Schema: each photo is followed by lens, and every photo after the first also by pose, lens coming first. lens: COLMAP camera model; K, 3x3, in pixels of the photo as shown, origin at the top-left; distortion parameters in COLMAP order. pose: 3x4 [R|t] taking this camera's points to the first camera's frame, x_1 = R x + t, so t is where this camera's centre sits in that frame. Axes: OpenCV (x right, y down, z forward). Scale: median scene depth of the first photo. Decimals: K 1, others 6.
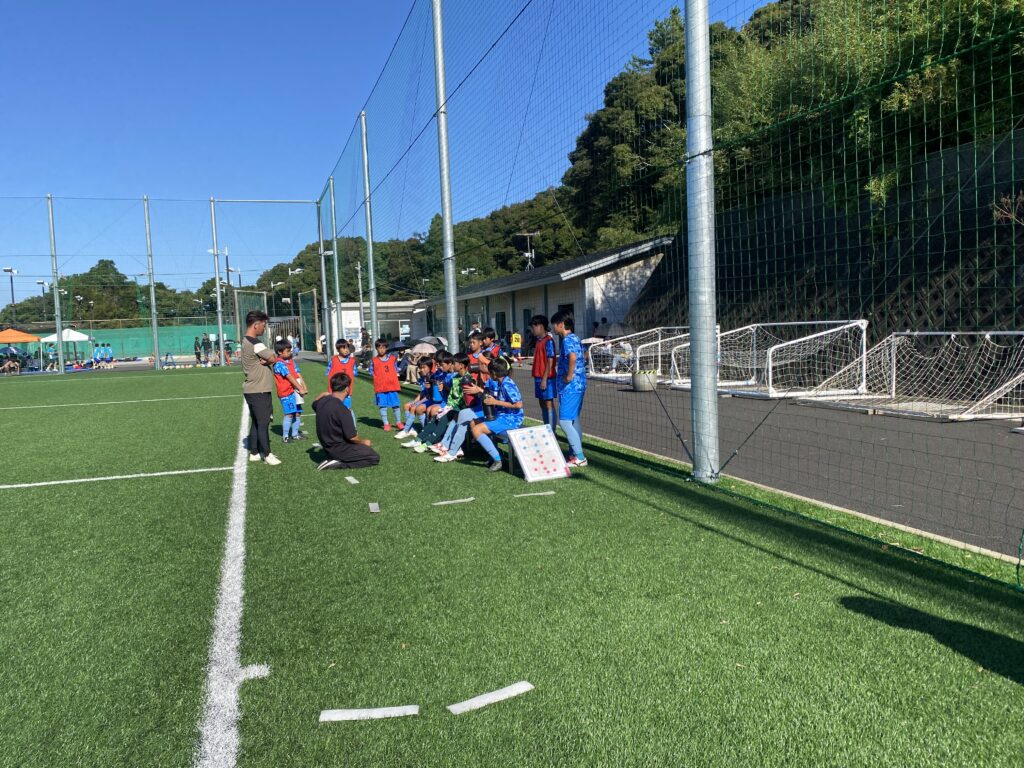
lens RADIAL K [[765.3, 0, 495.2], [0, 765.3, 382.0], [0, 0, 1]] dist [0.071491, -0.135640]
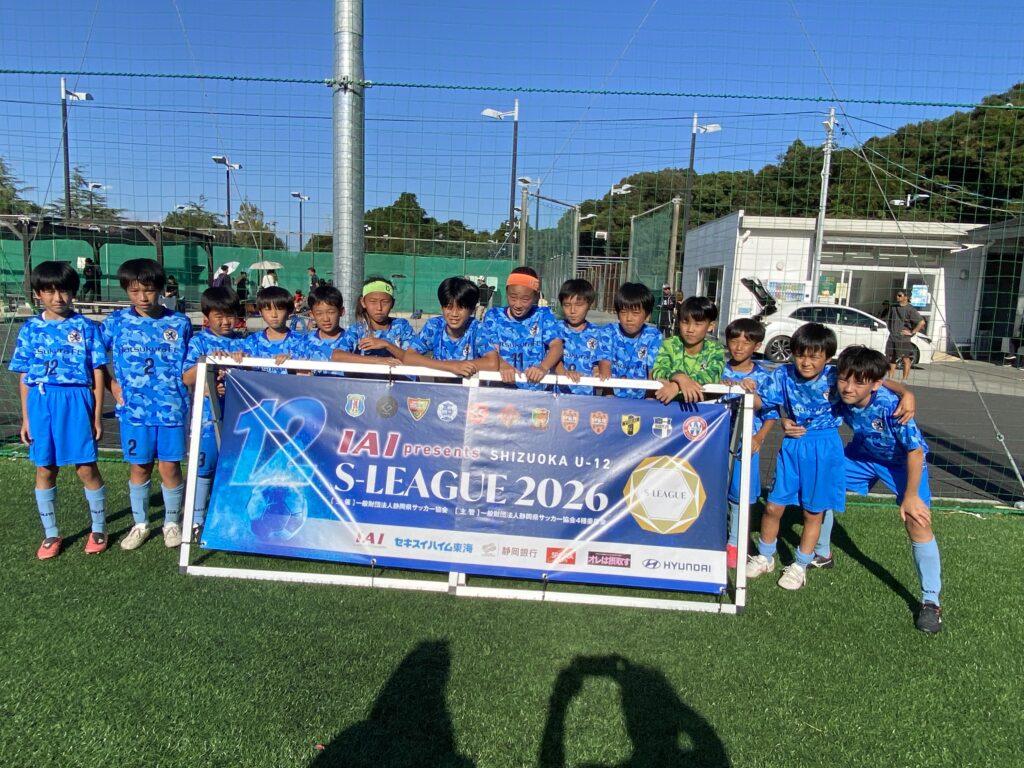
lens RADIAL K [[684.2, 0, 512.0], [0, 684.2, 384.0], [0, 0, 1]] dist [0.001325, 0.000411]
pose [[0.935832, 0.125108, -0.329494, -0.075000], [-0.099984, 0.990709, 0.092193, -0.014790], [0.337967, -0.053333, 0.939646, 0.233725]]
